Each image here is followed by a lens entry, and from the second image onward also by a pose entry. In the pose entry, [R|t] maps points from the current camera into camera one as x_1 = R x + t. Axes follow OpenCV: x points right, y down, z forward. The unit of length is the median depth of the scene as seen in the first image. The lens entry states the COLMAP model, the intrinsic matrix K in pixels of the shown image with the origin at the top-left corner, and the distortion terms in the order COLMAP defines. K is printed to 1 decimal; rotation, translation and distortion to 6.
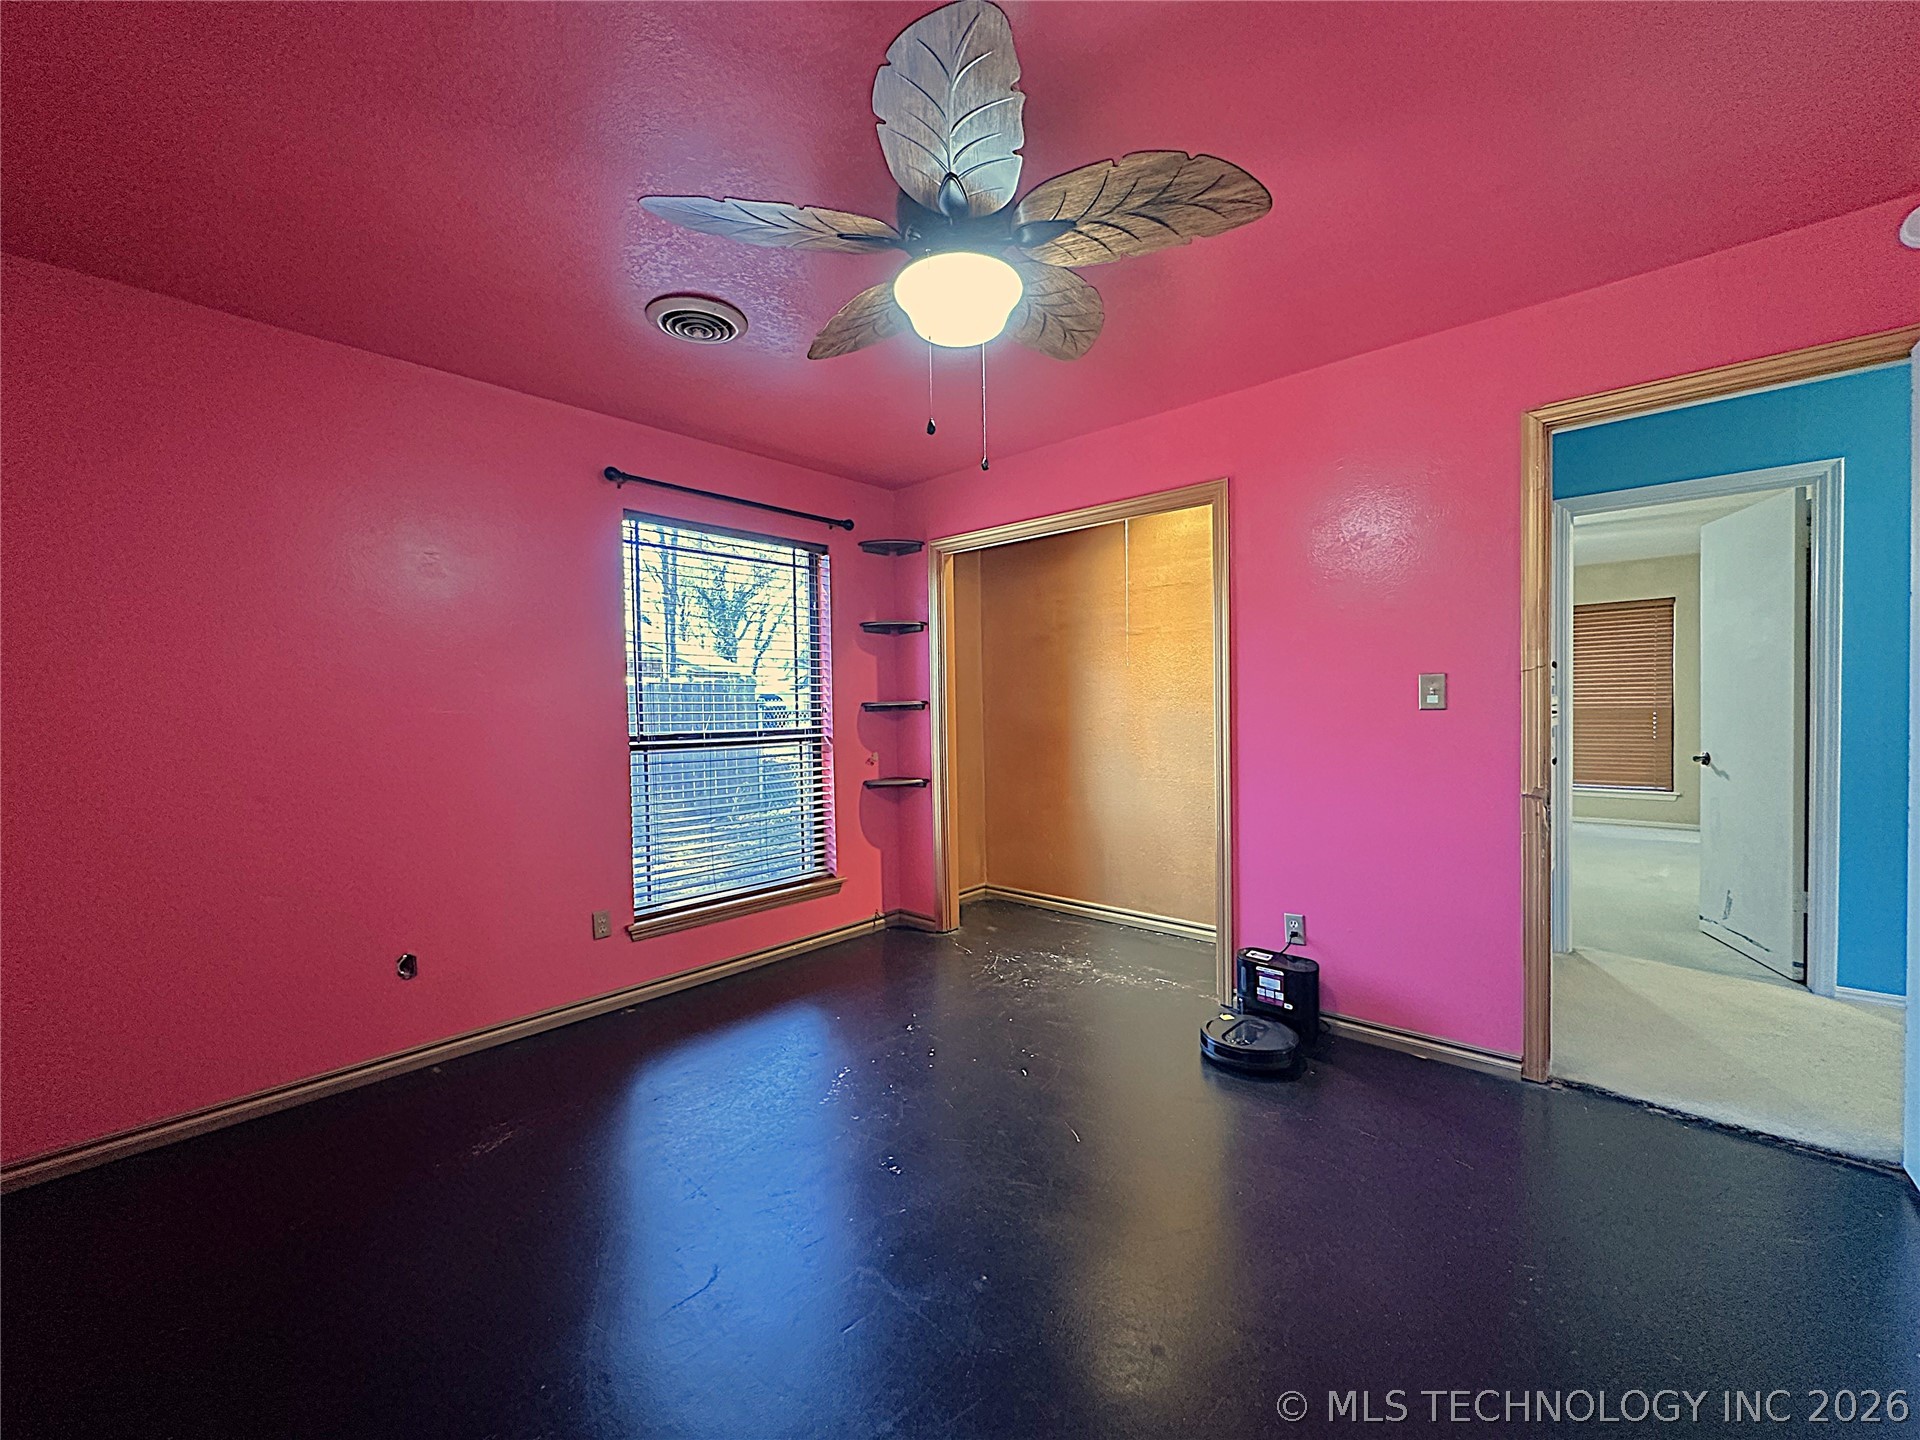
lens RADIAL K [[763.2, 0, 966.0], [0, 763.2, 718.5], [0, 0, 1]] dist [0.019732, -0.011550]
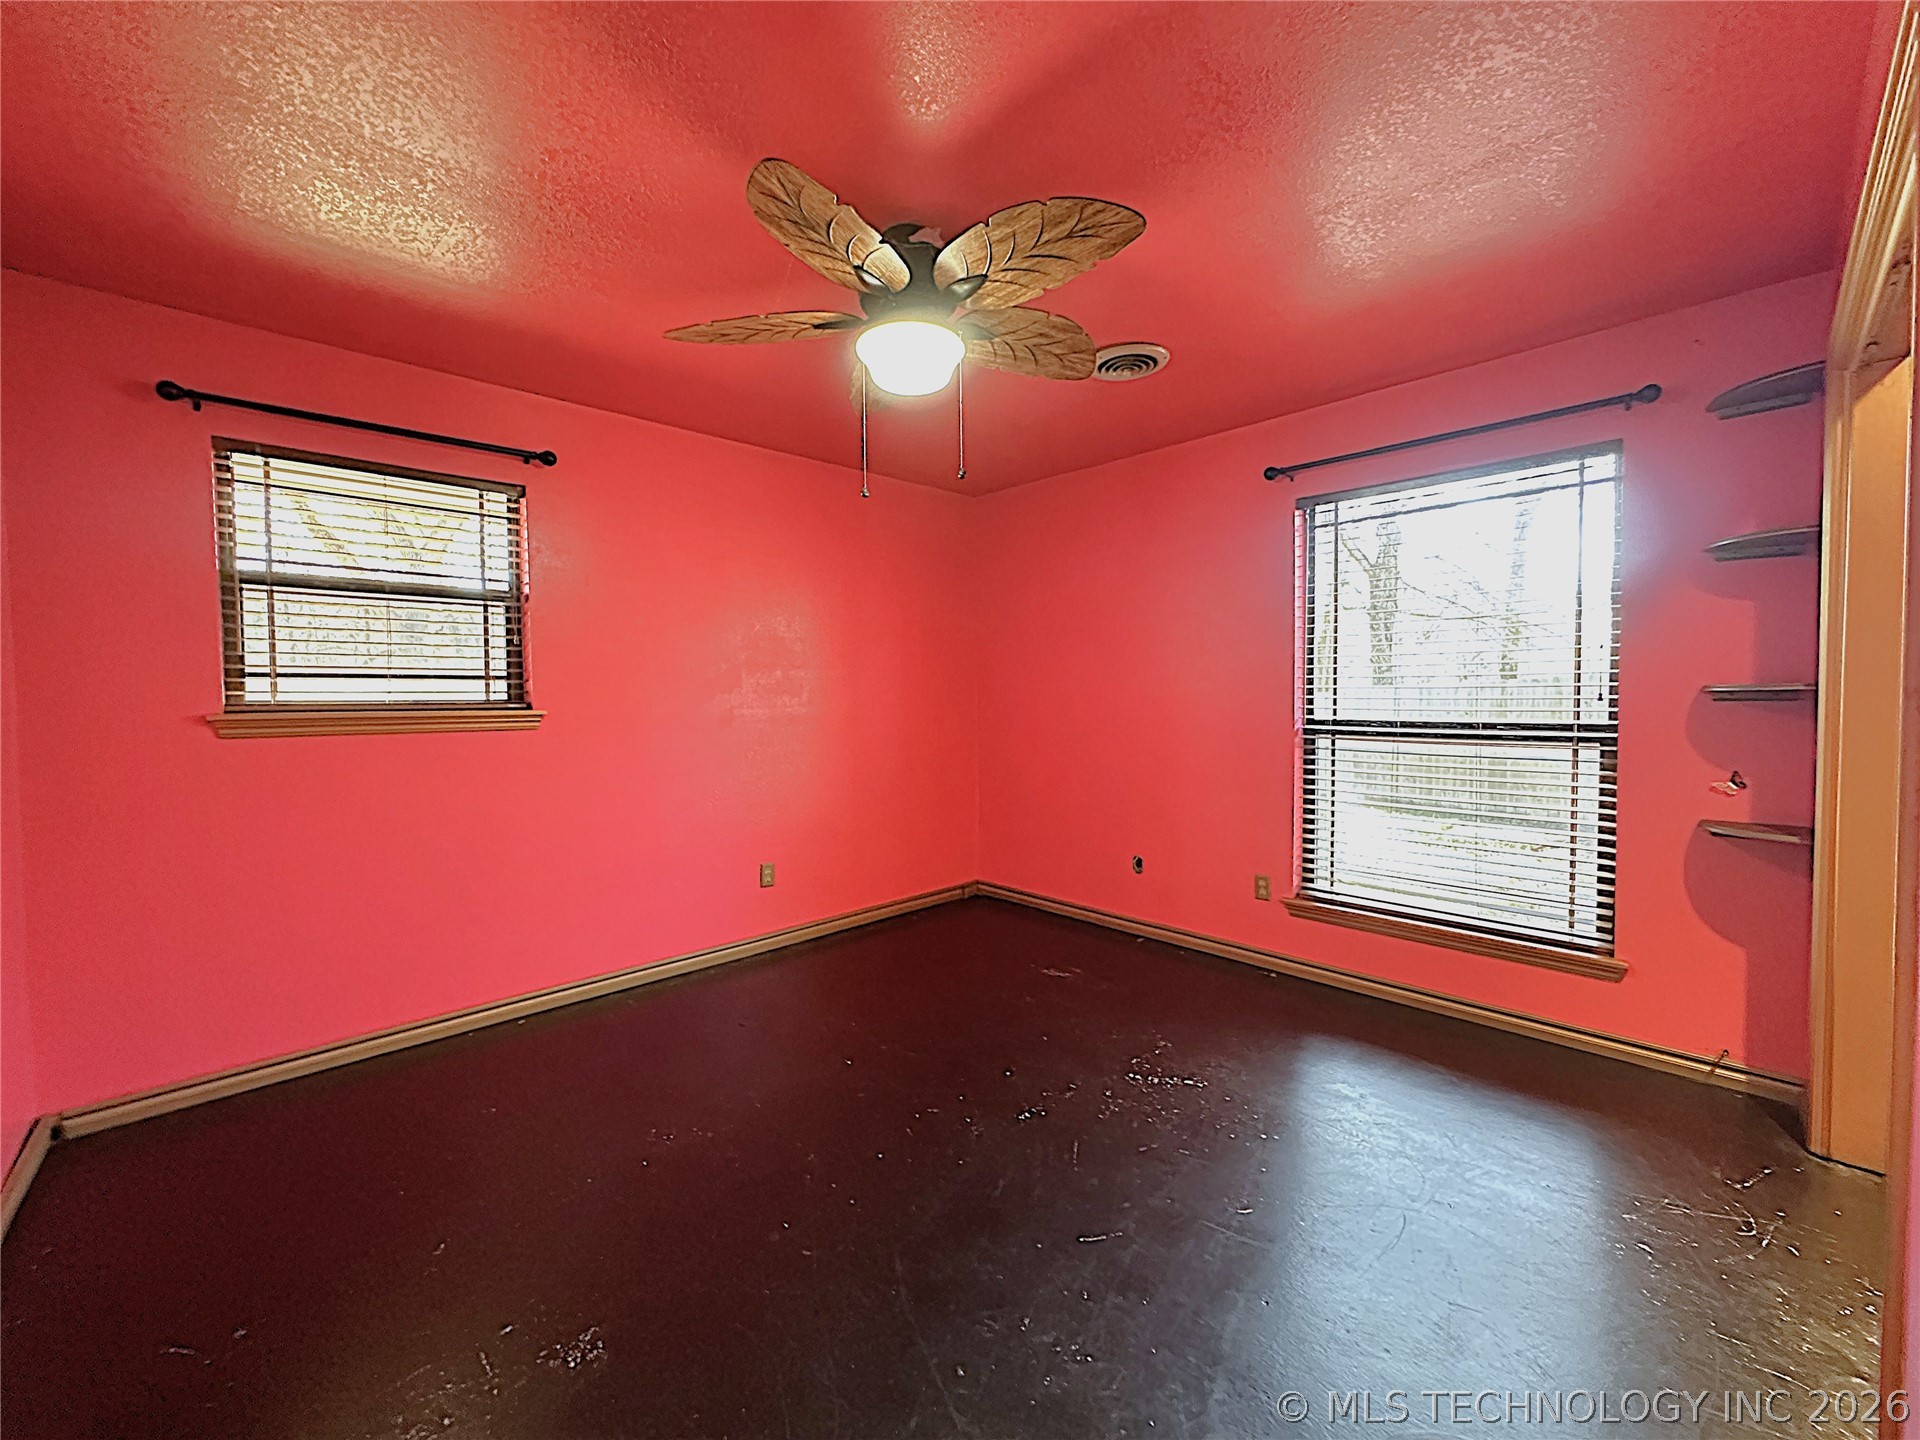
lens RADIAL K [[765.4, 0, 960.1], [0, 765.4, 721.6], [0, 0, 1]] dist [-0.002979, 0.000386]
pose [[-0.068179, 0.052078, -0.996313, 0.505209], [-0.009159, 0.998562, 0.052822, -0.019803], [0.997631, 0.012726, -0.067603, 0.499288]]
